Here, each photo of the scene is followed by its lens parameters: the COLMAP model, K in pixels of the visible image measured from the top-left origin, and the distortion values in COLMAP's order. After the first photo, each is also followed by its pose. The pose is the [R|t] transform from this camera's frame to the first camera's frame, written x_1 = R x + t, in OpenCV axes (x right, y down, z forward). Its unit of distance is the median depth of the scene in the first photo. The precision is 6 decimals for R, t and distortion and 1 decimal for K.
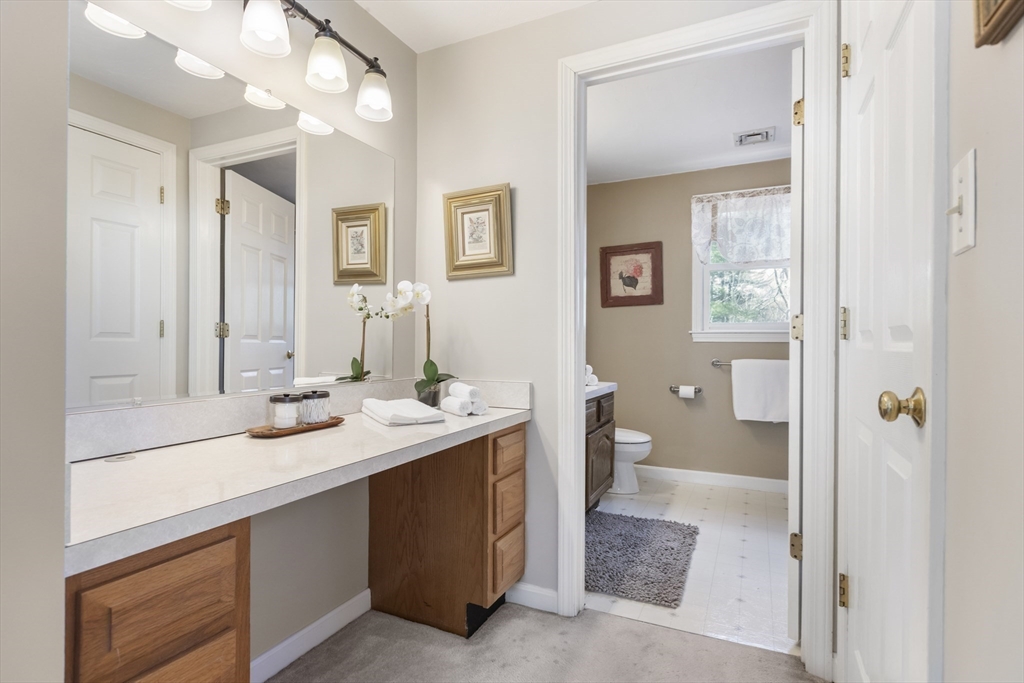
lens RADIAL K [[513.9, 0, 510.7], [0, 513.9, 343.6], [0, 0, 1]] dist [0.000672, -0.000023]
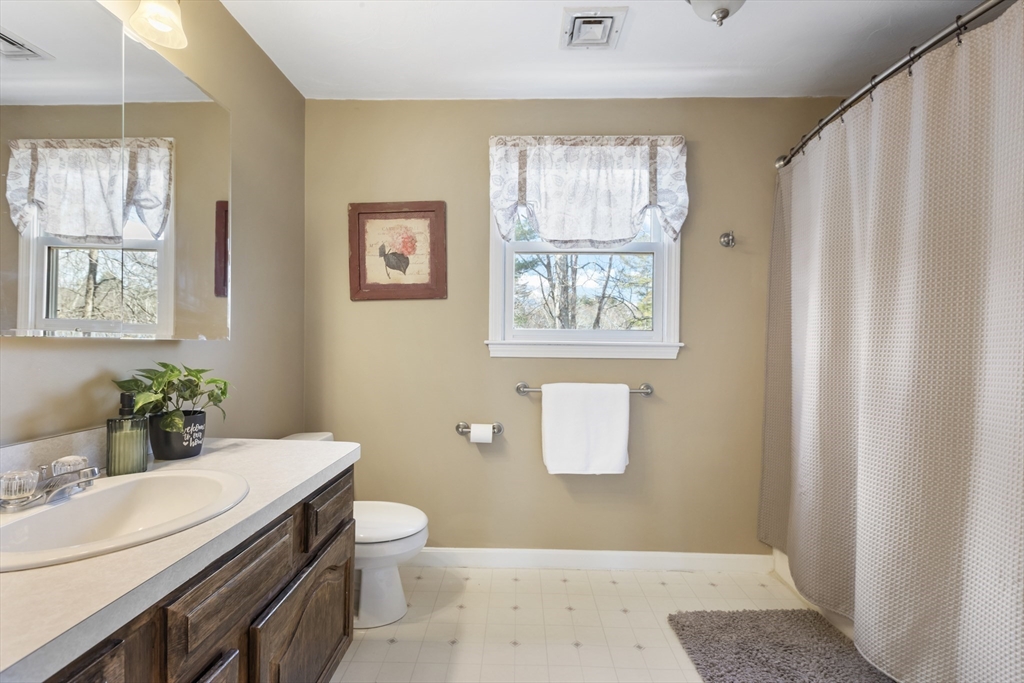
lens RADIAL K [[474.1, 0, 506.6], [0, 474.1, 345.3], [0, 0, 1]] dist [0.002310, 0.000290]
pose [[0.916022, 0.002697, 0.401118, 0.128953], [-0.005374, 0.999970, 0.005548, -0.022629], [-0.401091, -0.007237, 0.916010, 0.433394]]
